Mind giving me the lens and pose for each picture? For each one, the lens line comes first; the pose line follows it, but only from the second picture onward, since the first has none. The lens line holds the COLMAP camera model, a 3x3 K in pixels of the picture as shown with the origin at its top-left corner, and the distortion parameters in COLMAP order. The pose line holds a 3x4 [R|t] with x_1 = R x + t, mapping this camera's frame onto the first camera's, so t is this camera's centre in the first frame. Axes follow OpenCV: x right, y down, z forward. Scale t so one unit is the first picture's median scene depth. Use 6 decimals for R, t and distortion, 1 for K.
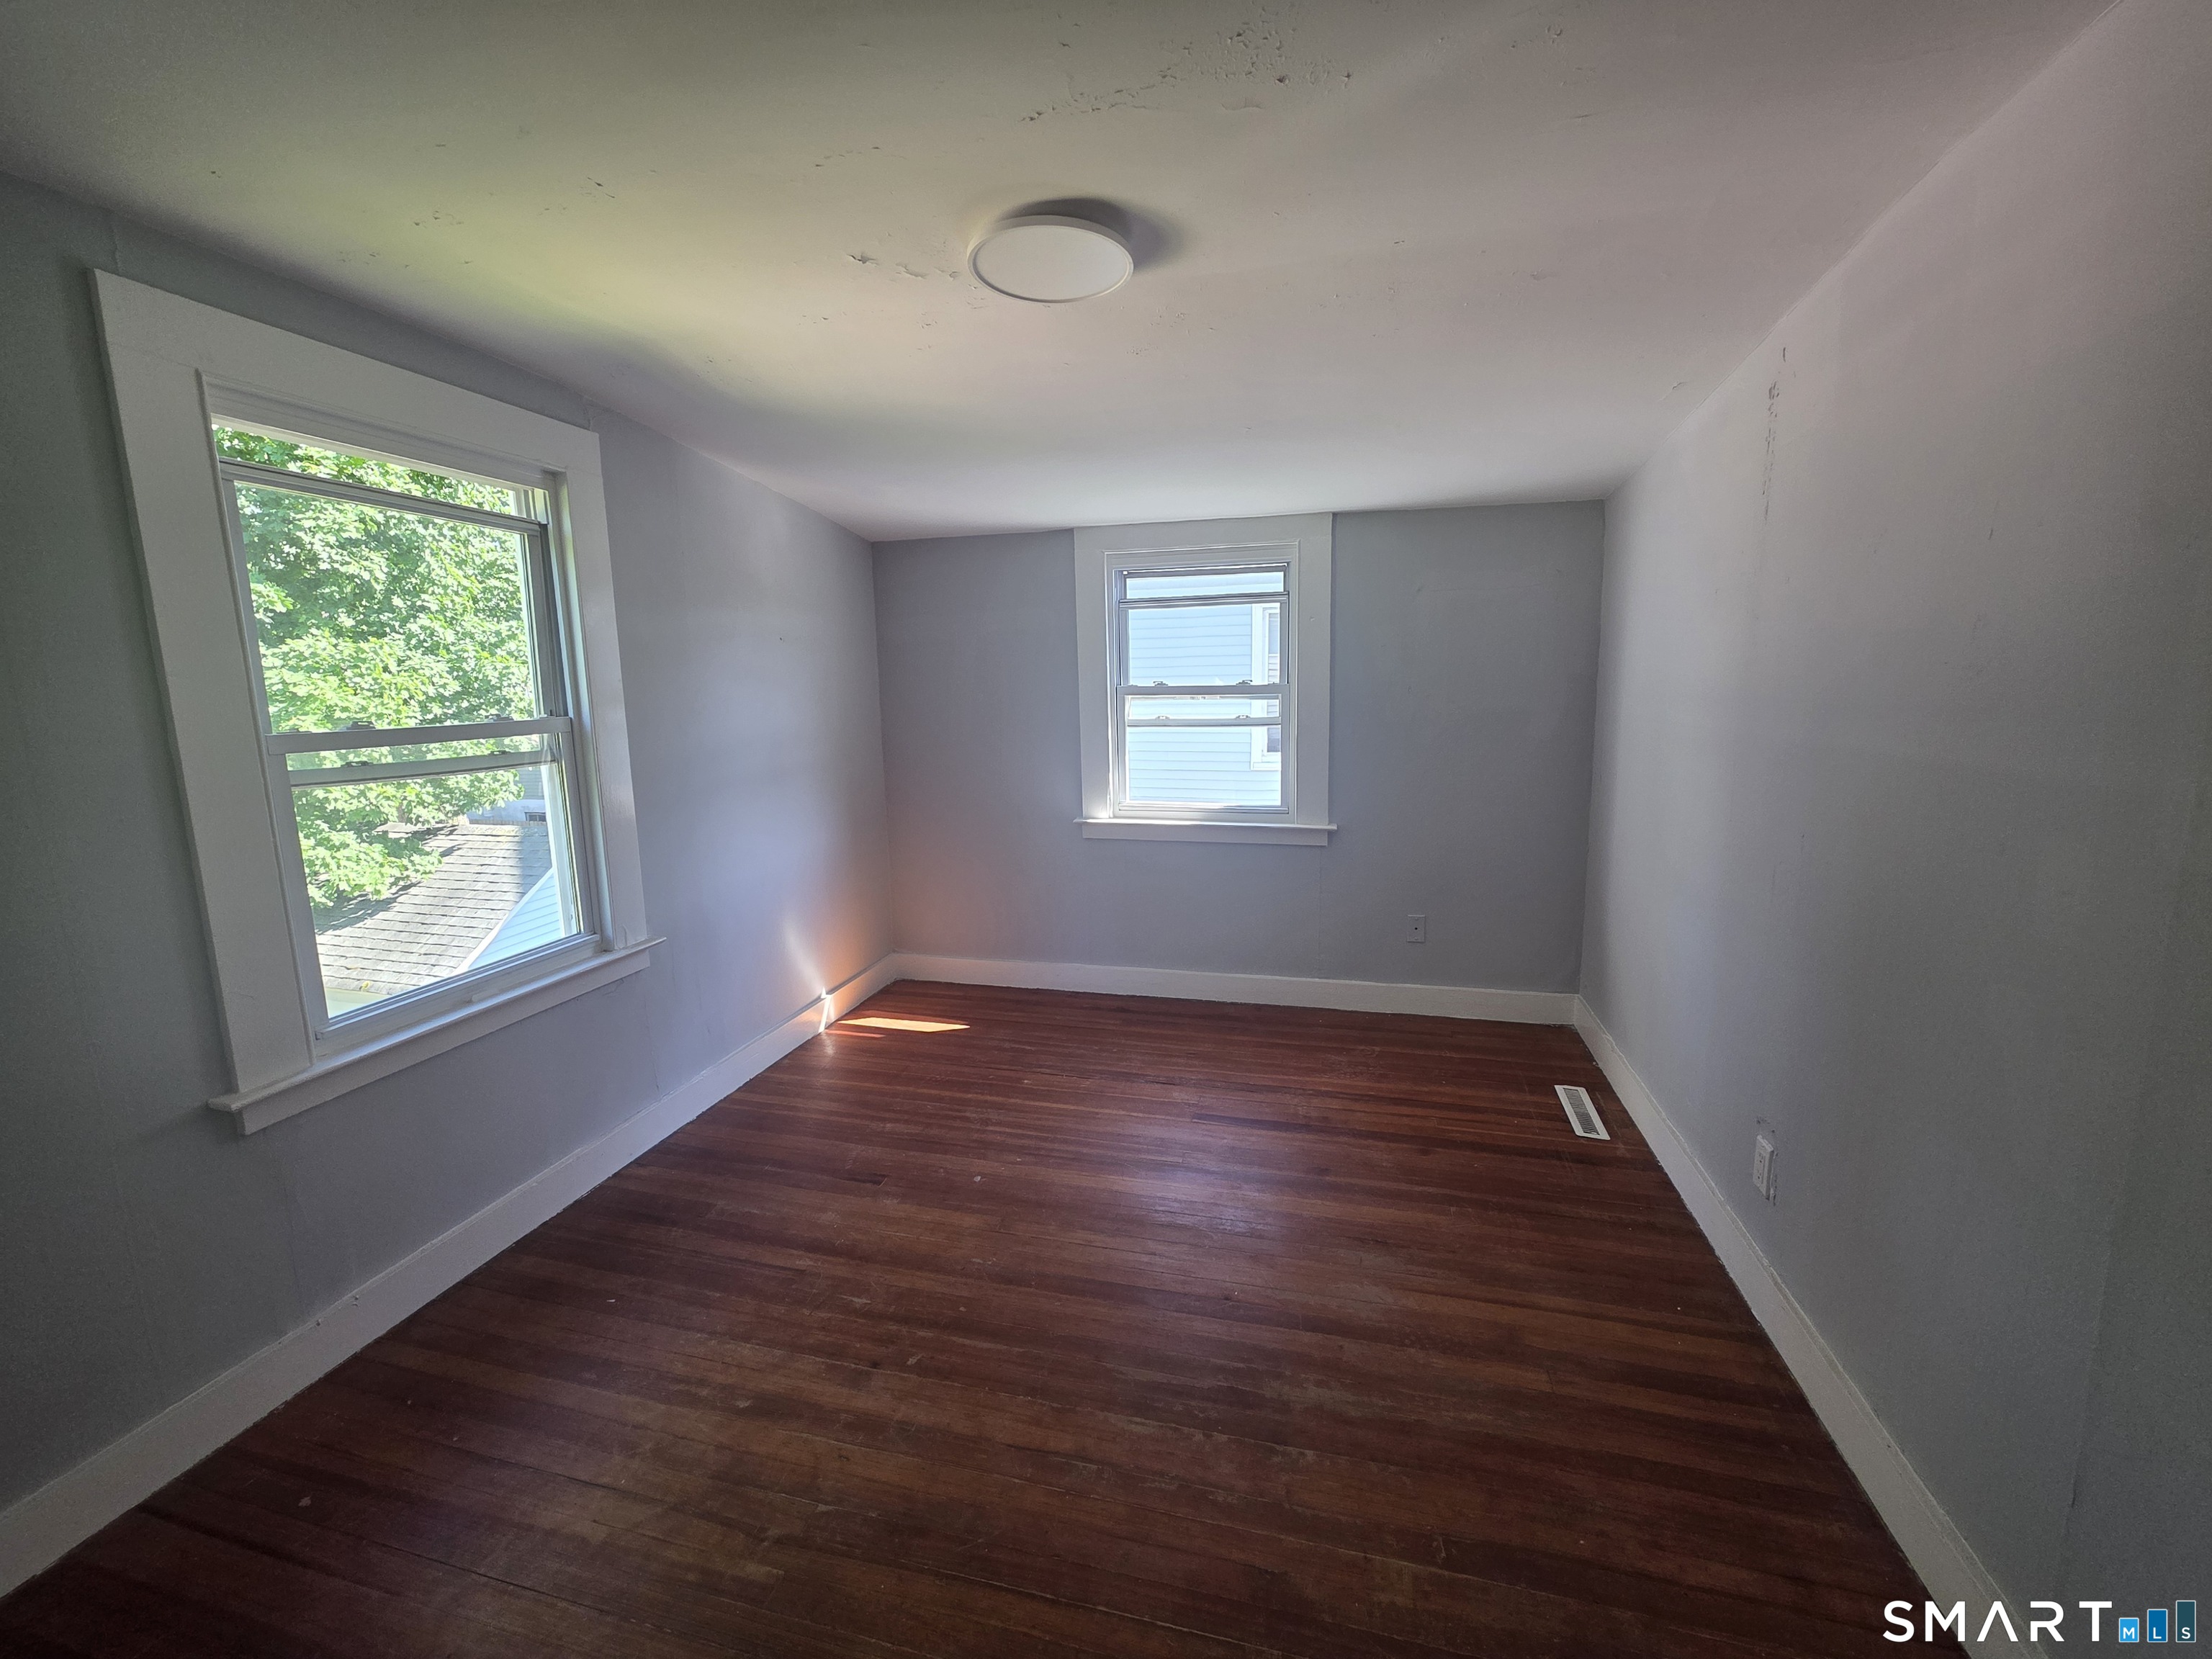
lens RADIAL K [[879.4, 0, 1105.3], [0, 879.4, 815.0], [0, 0, 1]] dist [-0.001945, 0.000260]
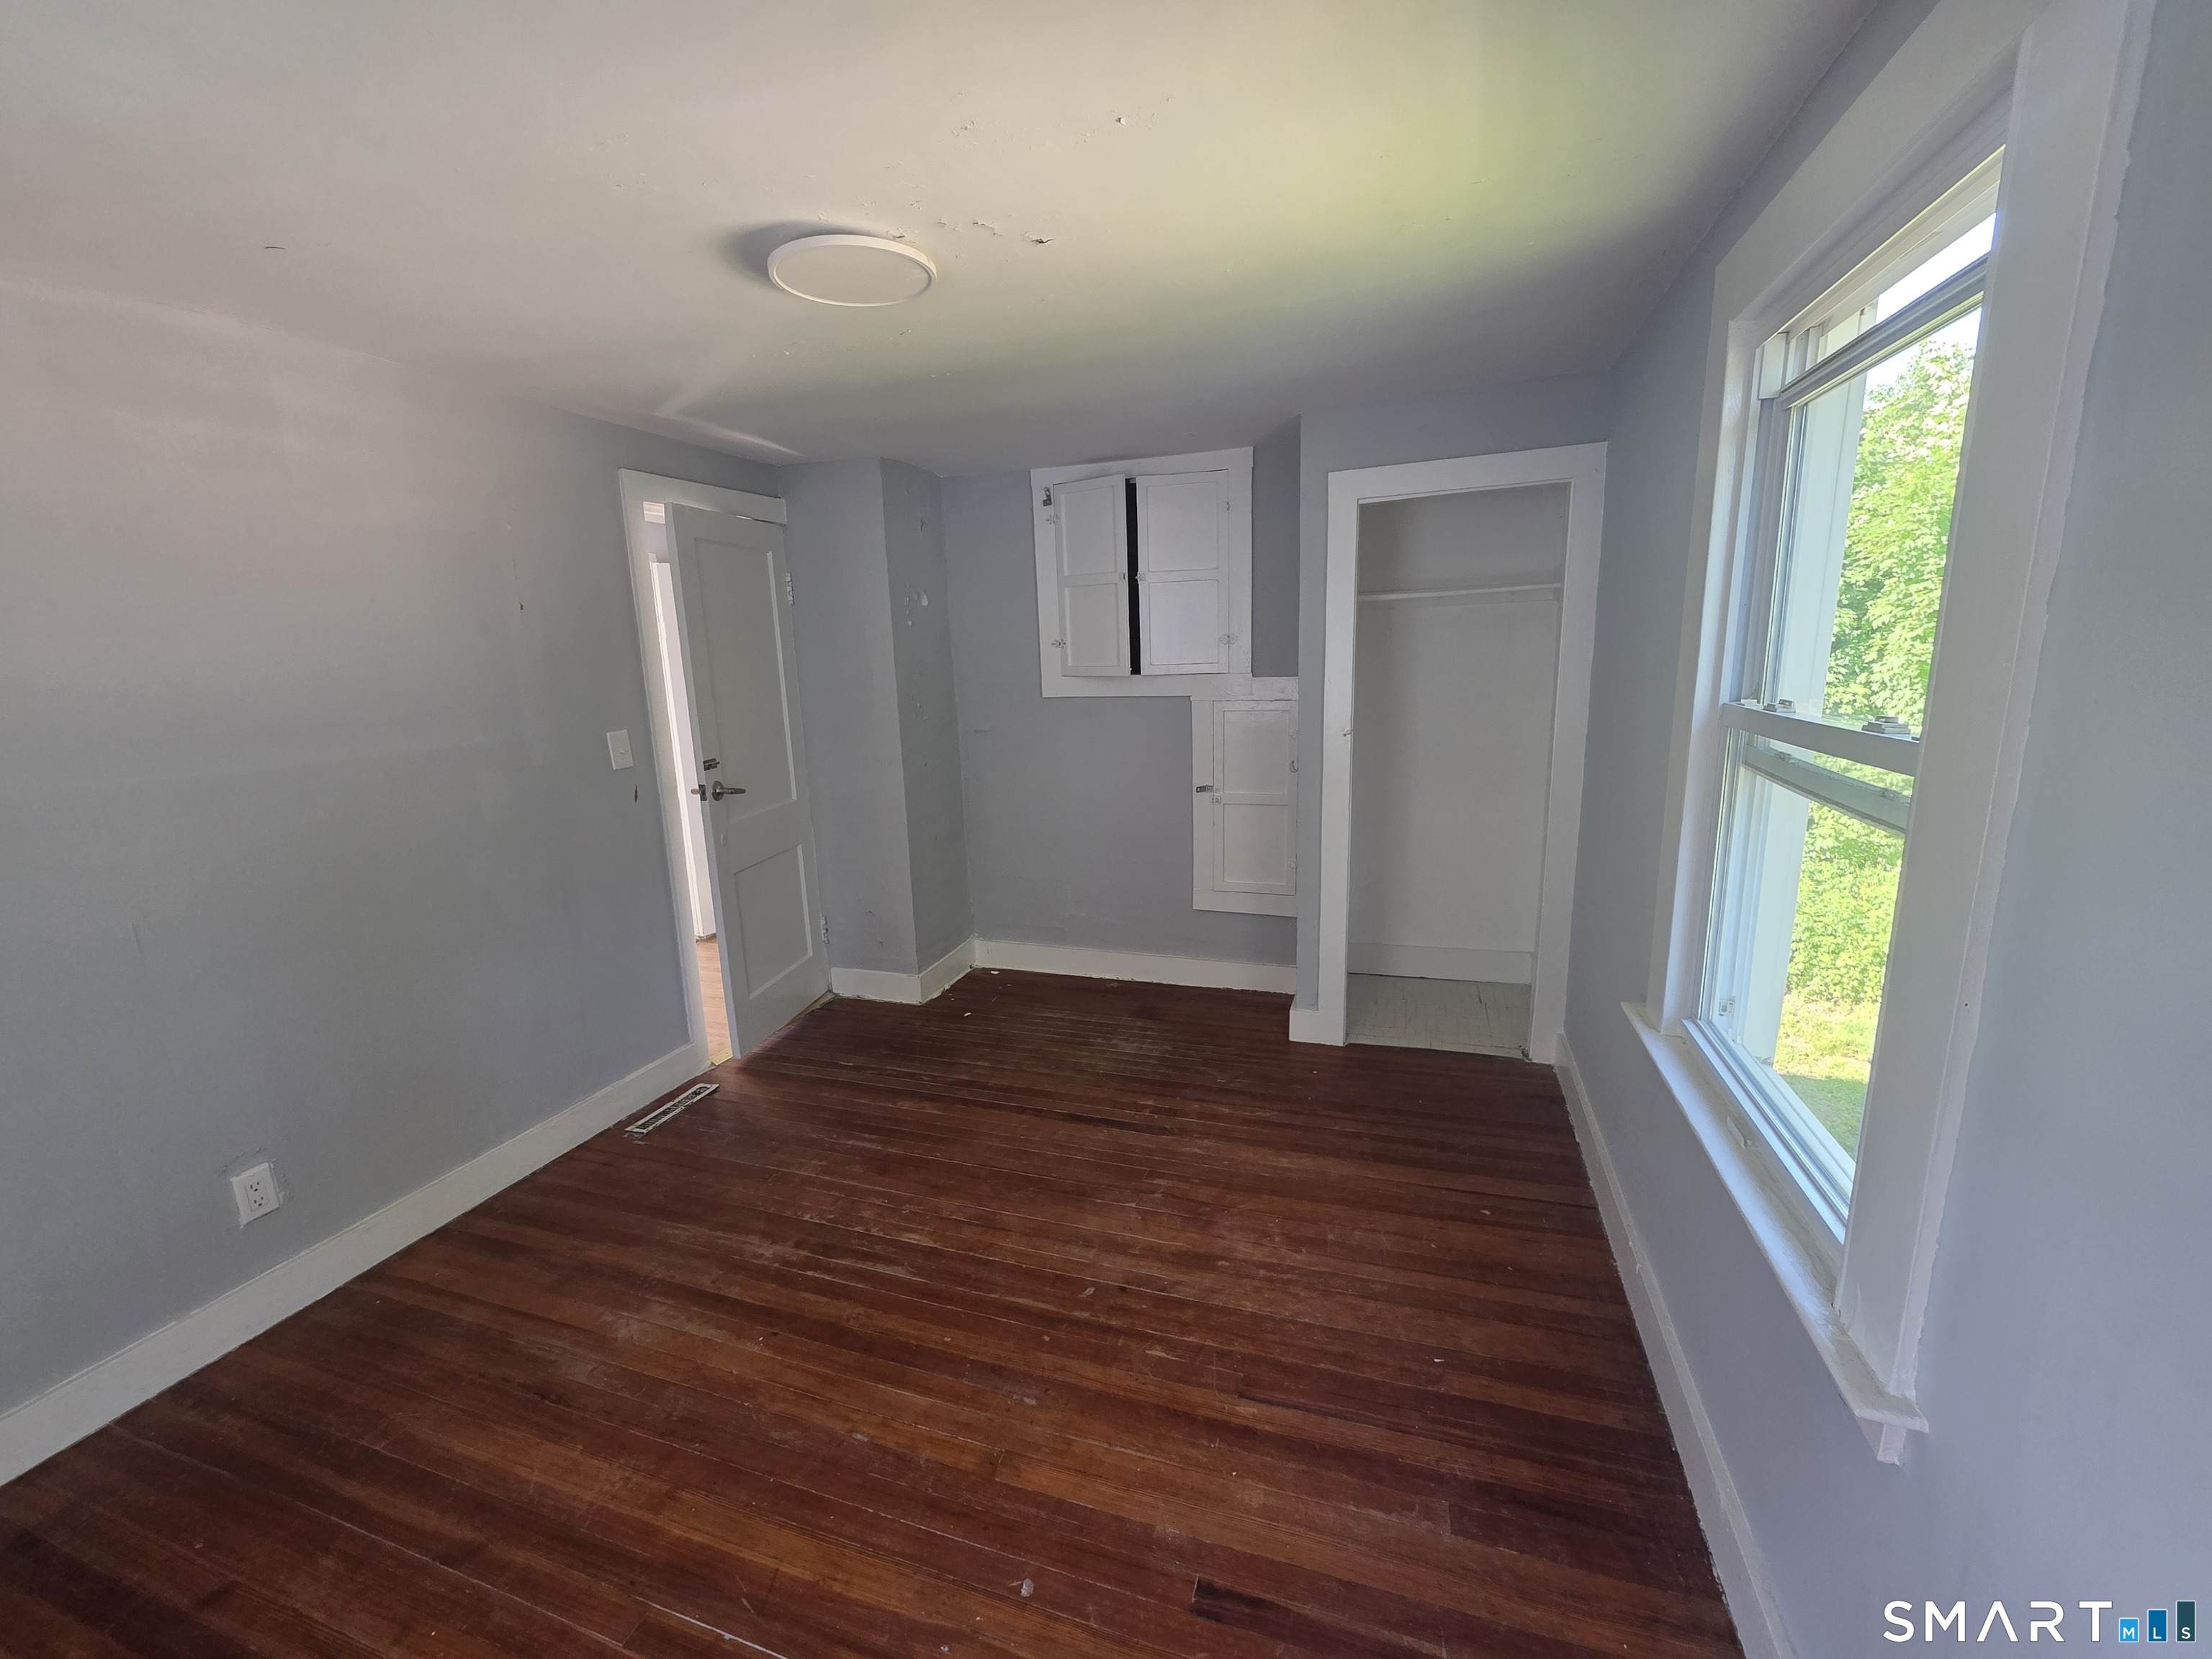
lens RADIAL K [[879.4, 0, 1105.3], [0, 879.4, 815.0], [0, 0, 1]] dist [-0.001945, 0.000260]
pose [[-0.996183, 0.036238, 0.079417, -0.317324], [0.061239, 0.938449, 0.339946, -0.287484], [-0.062210, 0.343512, -0.937086, 1.666603]]
